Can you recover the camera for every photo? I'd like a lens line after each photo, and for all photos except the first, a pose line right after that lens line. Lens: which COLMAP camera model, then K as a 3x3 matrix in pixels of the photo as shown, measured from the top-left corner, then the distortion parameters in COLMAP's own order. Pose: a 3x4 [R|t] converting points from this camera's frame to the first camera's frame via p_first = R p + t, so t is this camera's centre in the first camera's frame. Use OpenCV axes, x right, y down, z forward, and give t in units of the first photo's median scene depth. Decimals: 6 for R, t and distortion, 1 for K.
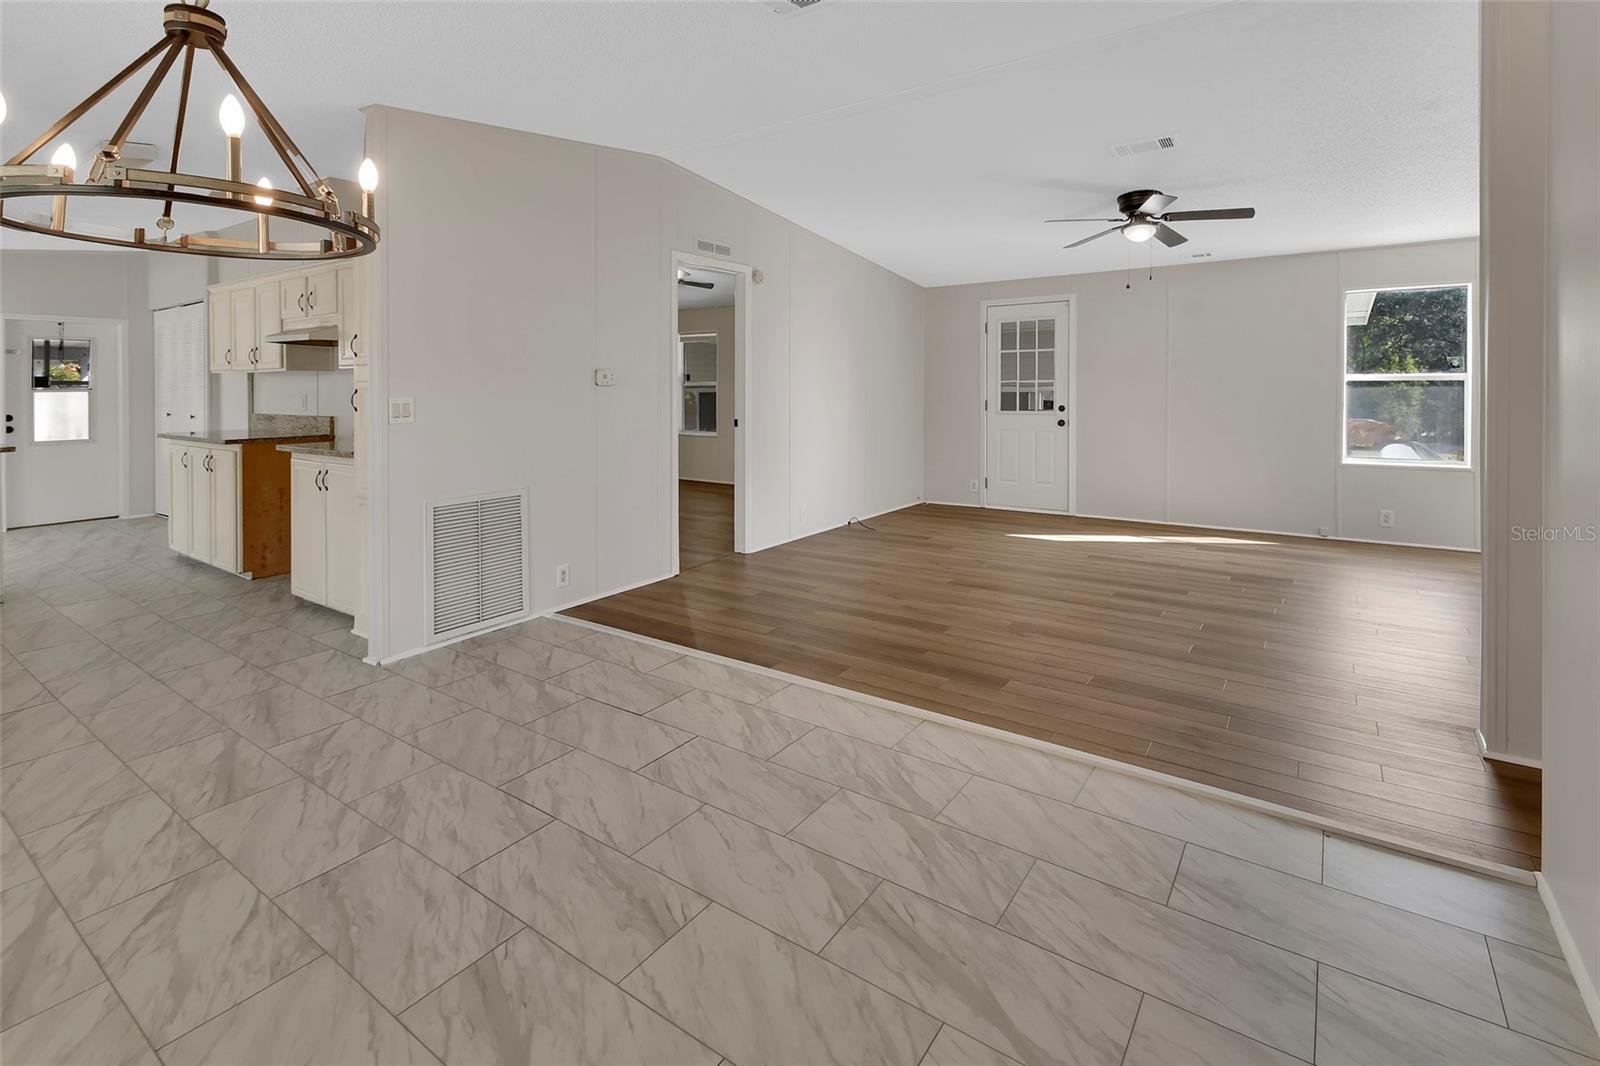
lens RADIAL K [[754.6, 0, 800.0], [0, 754.6, 533.0], [0, 0, 1]] dist [0.000059, -0.000437]
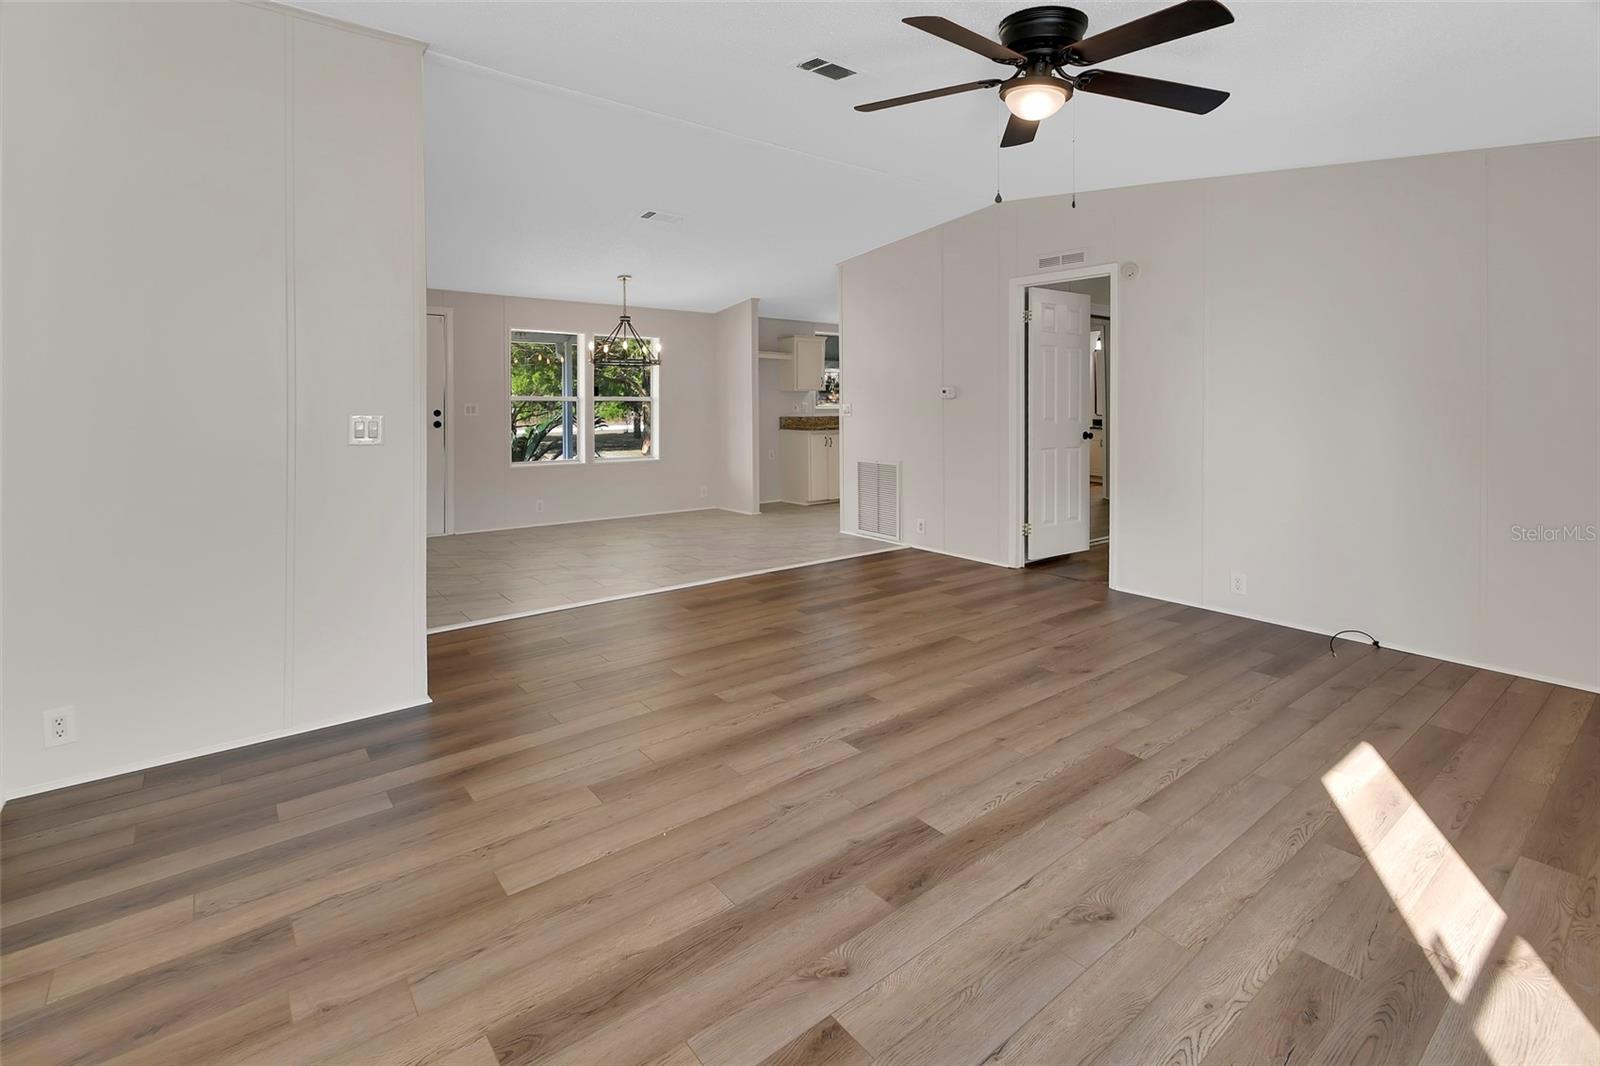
lens RADIAL K [[733.5, 0, 807.8], [0, 733.5, 543.1], [0, 0, 1]] dist [0.001458, -0.000006]
pose [[-0.270099, 0.206668, -0.940391, 0.889626], [-0.176963, 0.949398, 0.259475, -0.199493], [0.946431, 0.236498, -0.219859, 0.910284]]
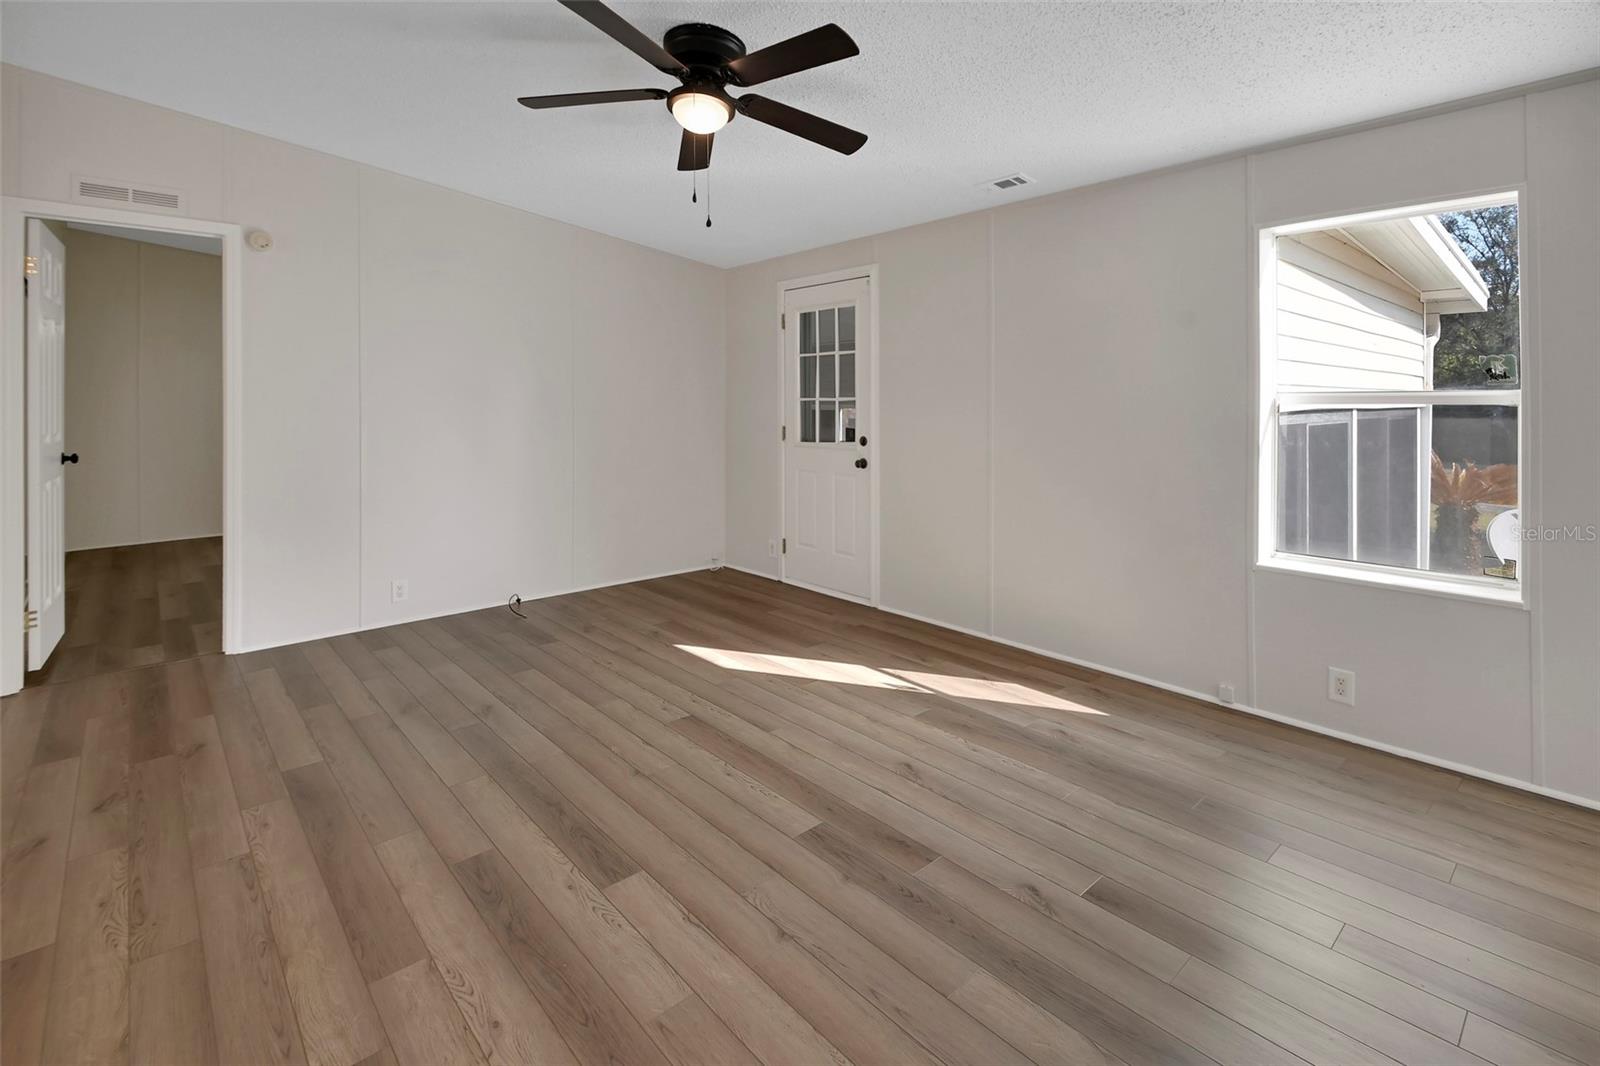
lens RADIAL K [[743.2, 0, 791.8], [0, 743.2, 515.5], [0, 0, 1]] dist [0.002033, -0.010065]
pose [[0.976639, 0.040441, -0.211047, 0.551106], [-0.048411, 0.998291, -0.032736, -0.100189], [0.209362, 0.042188, 0.976928, 0.474597]]
